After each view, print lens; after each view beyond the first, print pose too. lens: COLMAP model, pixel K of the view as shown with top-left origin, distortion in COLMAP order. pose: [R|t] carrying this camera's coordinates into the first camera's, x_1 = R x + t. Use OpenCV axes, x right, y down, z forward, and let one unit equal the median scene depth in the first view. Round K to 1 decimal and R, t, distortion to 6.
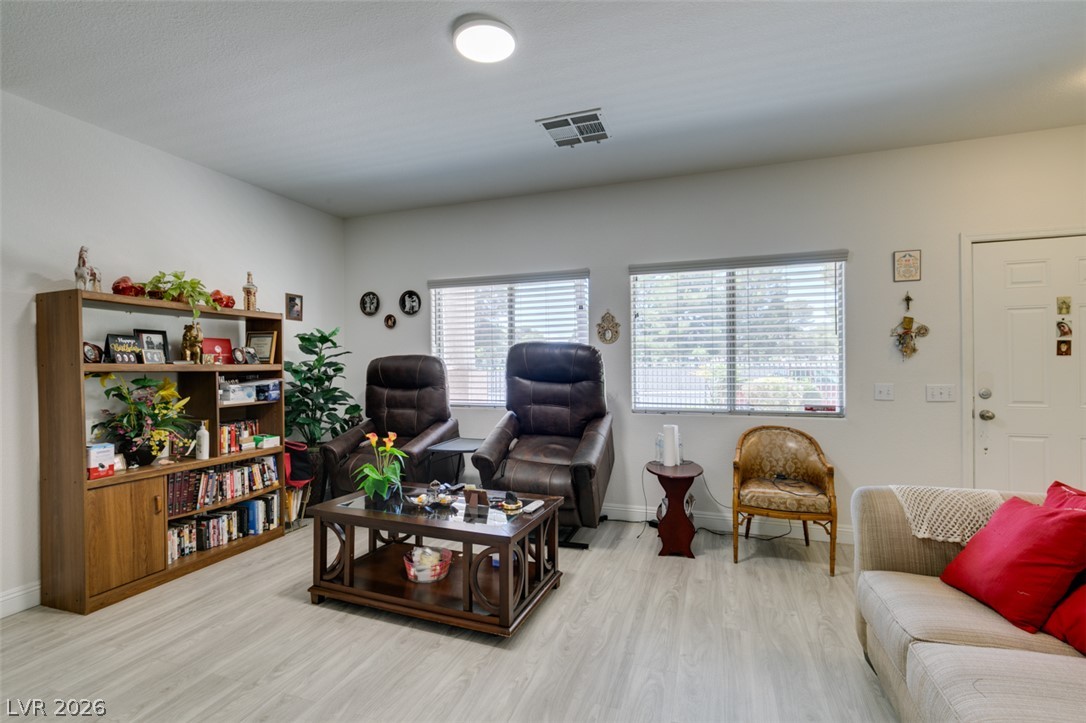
lens RADIAL K [[484.5, 0, 532.1], [0, 484.5, 367.3], [0, 0, 1]] dist [-0.002522, -0.000895]
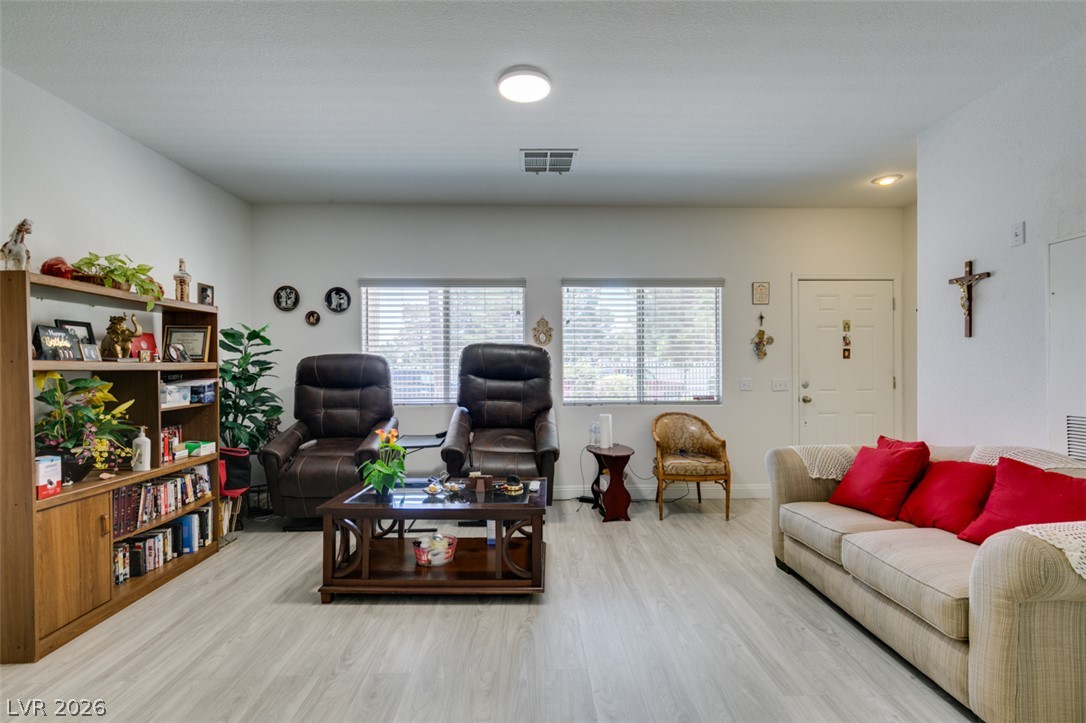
lens RADIAL K [[484.5, 0, 532.1], [0, 484.5, 367.3], [0, 0, 1]] dist [-0.002522, -0.000895]
pose [[0.935311, 0.000289, 0.353825, -0.314032], [-0.000476, 1.000000, 0.000440, 0.002034], [-0.353825, -0.000580, 0.935311, -0.062696]]
